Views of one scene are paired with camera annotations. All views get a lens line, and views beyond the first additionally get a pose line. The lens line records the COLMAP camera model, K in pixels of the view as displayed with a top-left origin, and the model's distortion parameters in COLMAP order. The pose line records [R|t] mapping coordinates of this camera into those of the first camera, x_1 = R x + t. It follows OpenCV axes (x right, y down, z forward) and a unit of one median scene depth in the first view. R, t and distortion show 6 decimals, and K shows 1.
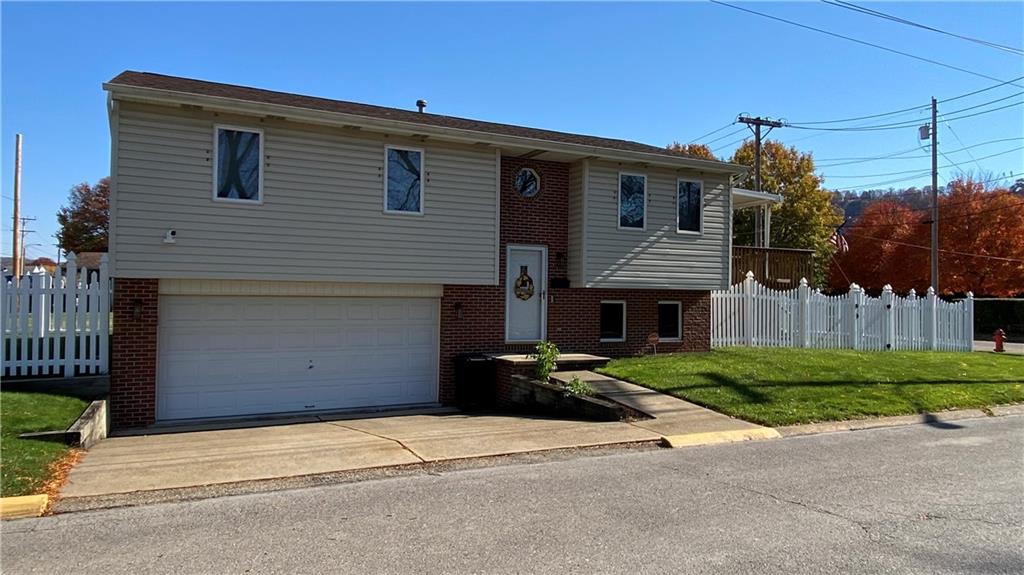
lens RADIAL K [[687.8, 0, 512.6], [0, 687.8, 279.8], [0, 0, 1]] dist [0.041664, 0.000750]
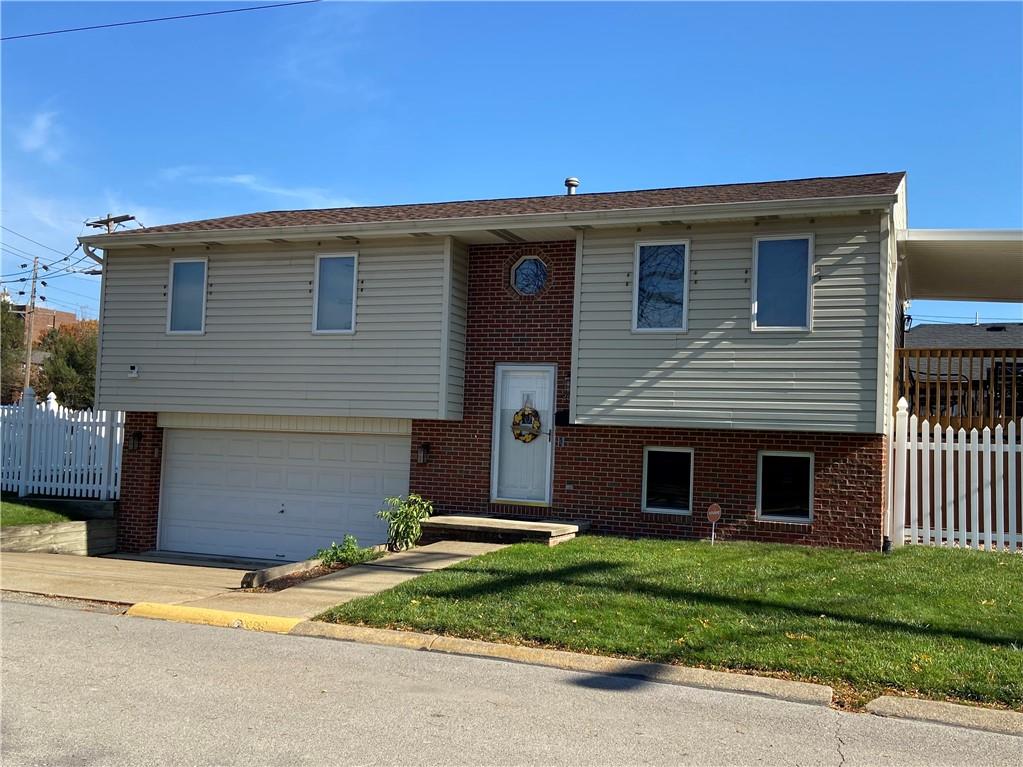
lens RADIAL K [[954.1, 0, 511.3], [0, 954.1, 389.1], [0, 0, 1]] dist [0.048268, 0.000000]
pose [[0.676852, -0.028788, -0.735556, 0.722820], [-0.010404, 0.998761, -0.048663, 0.022293], [0.736046, 0.040590, 0.675713, 0.328994]]
